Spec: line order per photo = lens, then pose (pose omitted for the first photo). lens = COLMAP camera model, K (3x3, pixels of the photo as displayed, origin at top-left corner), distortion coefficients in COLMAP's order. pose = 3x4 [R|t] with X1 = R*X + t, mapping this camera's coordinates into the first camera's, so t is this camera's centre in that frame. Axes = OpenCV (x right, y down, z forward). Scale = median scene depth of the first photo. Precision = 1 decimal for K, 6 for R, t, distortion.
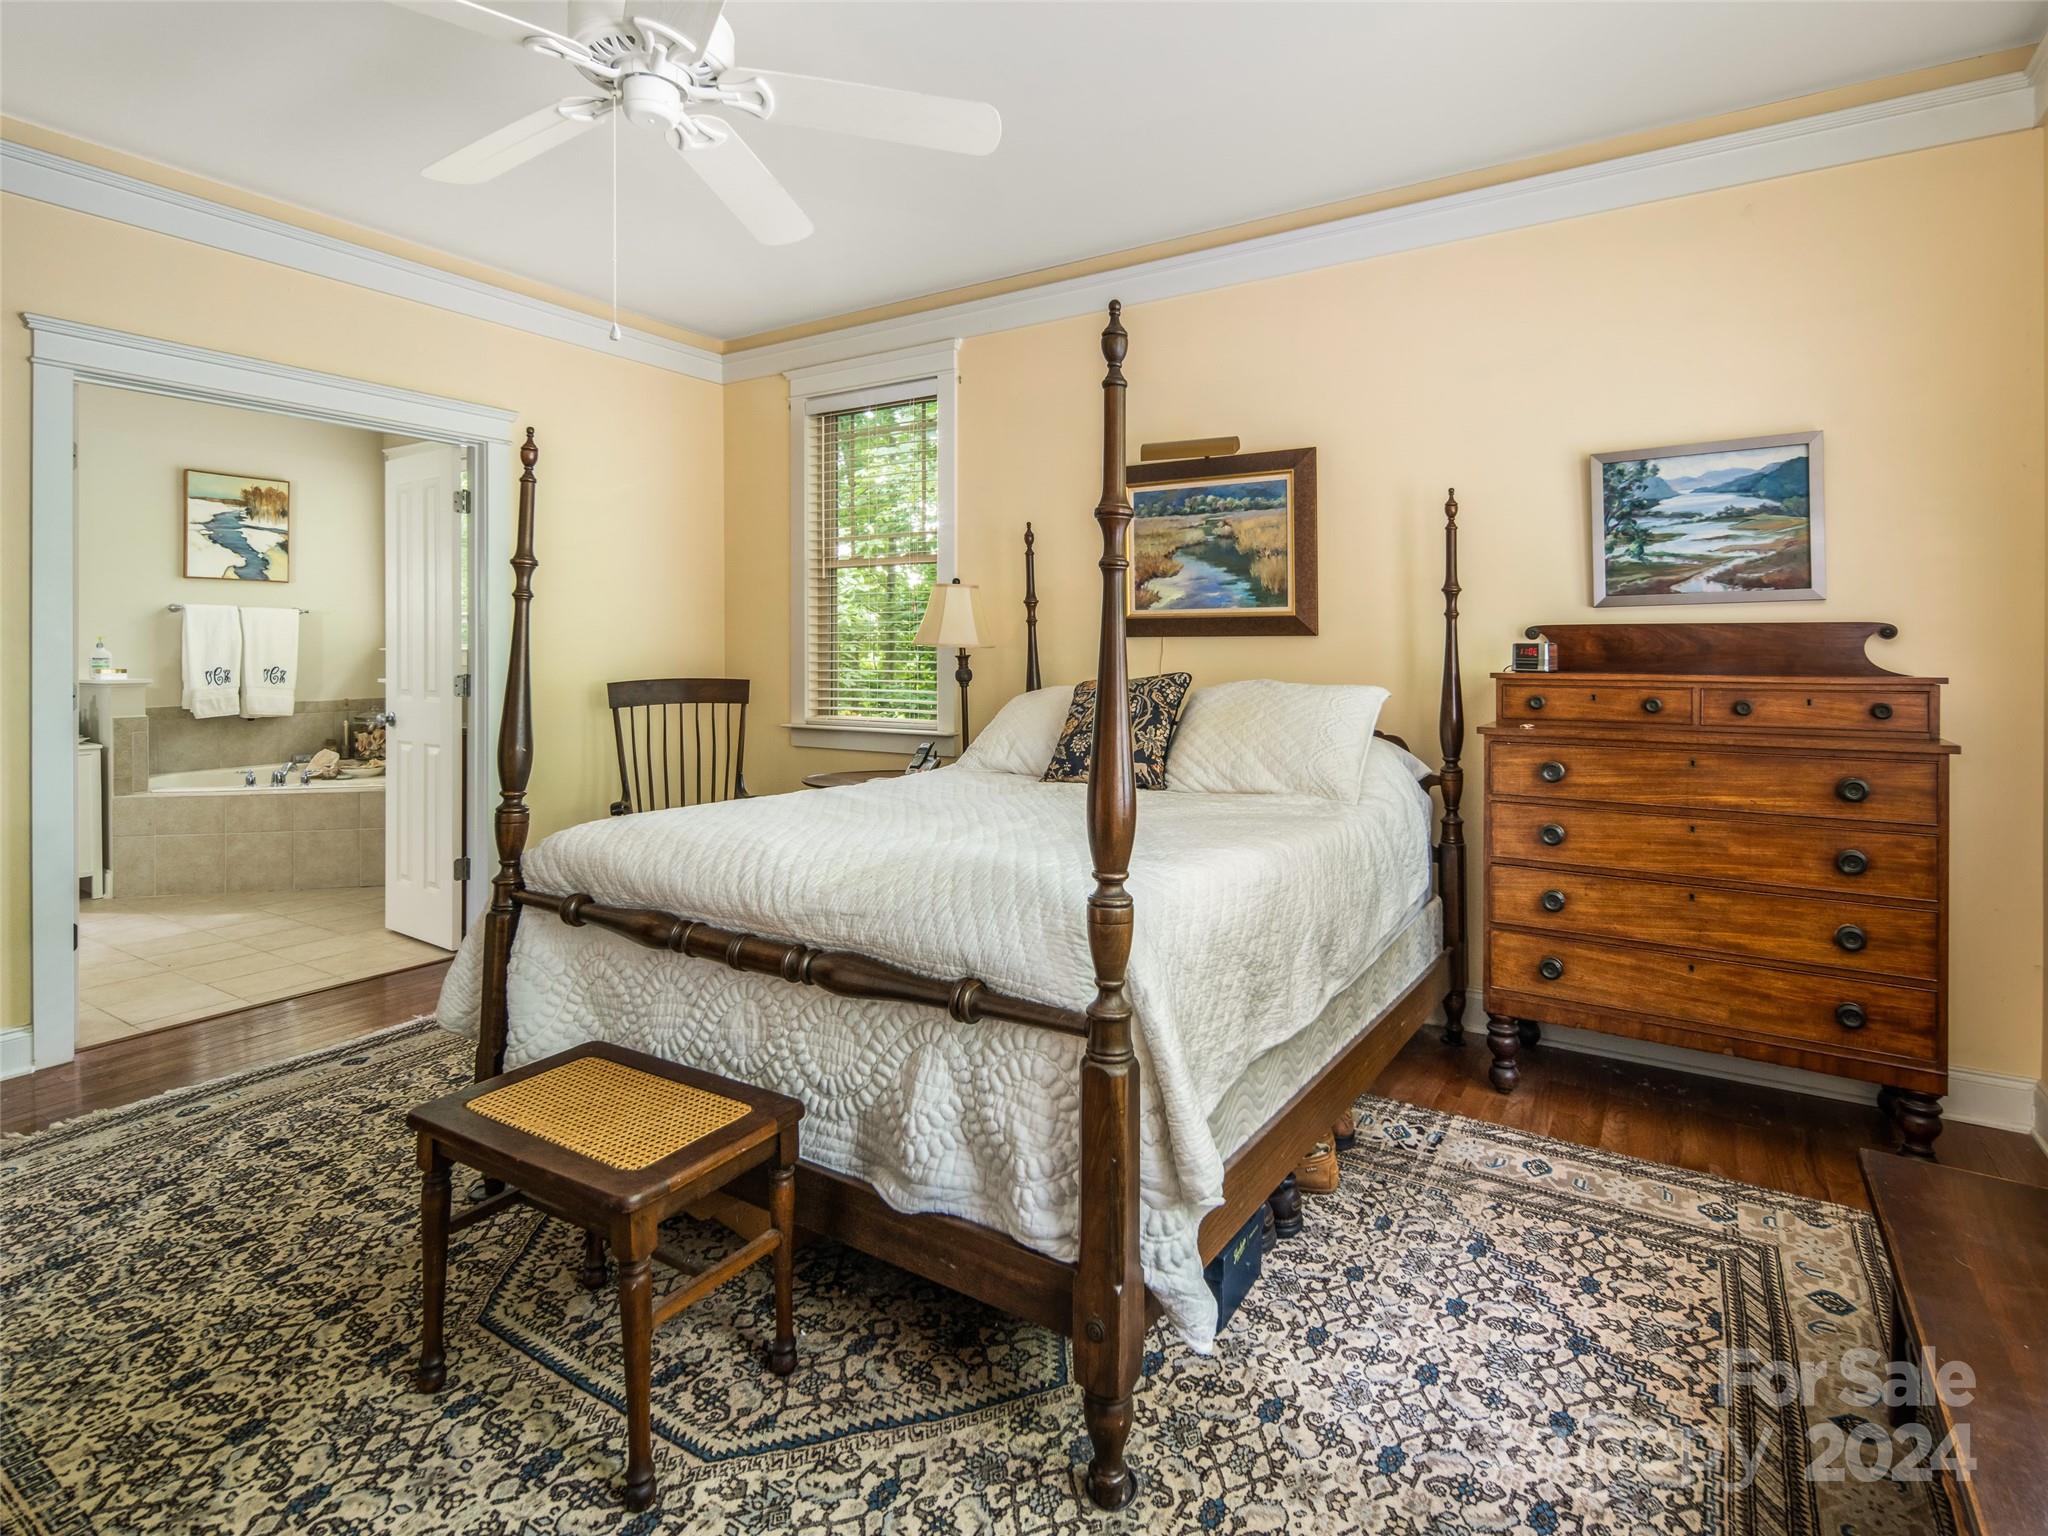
lens RADIAL K [[1051.6, 0, 1024.0], [0, 1051.6, 768.0], [0, 0, 1]] dist [0.015201, -0.013151]
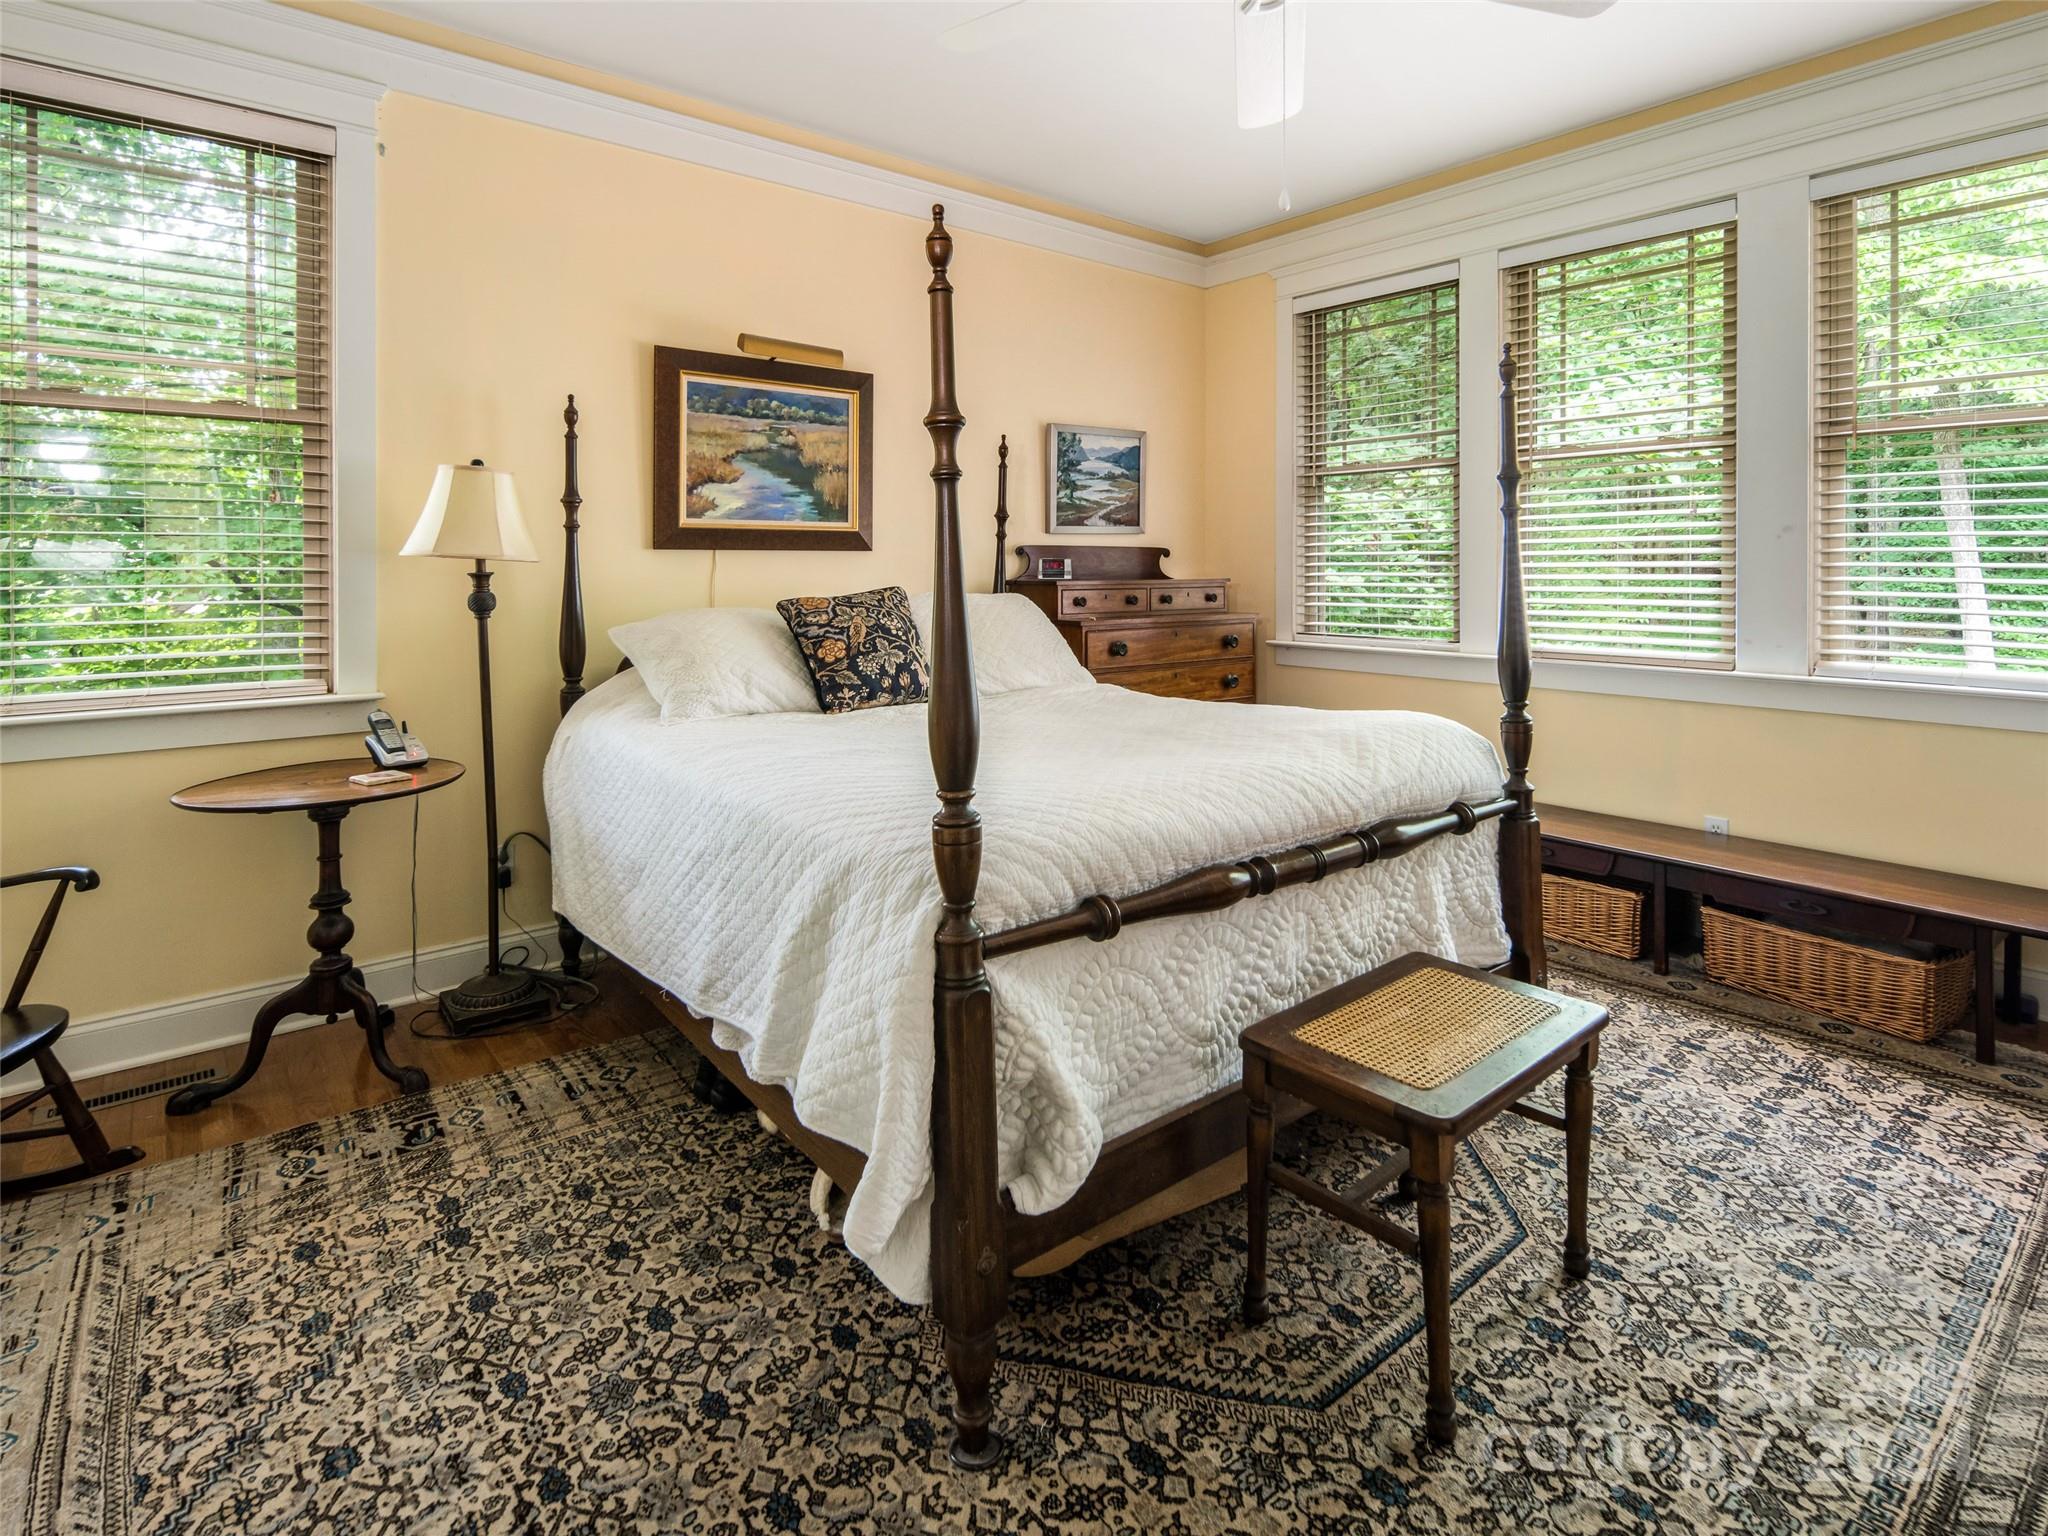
lens RADIAL K [[1019.9, 0, 1022.1], [0, 1019.9, 732.1], [0, 0, 1]] dist [-0.031137, -0.000293]
pose [[0.325434, -0.157470, 0.932361, -0.791103], [0.102706, 0.986088, 0.130695, -0.072601], [-0.939970, 0.053226, 0.337079, 0.598076]]
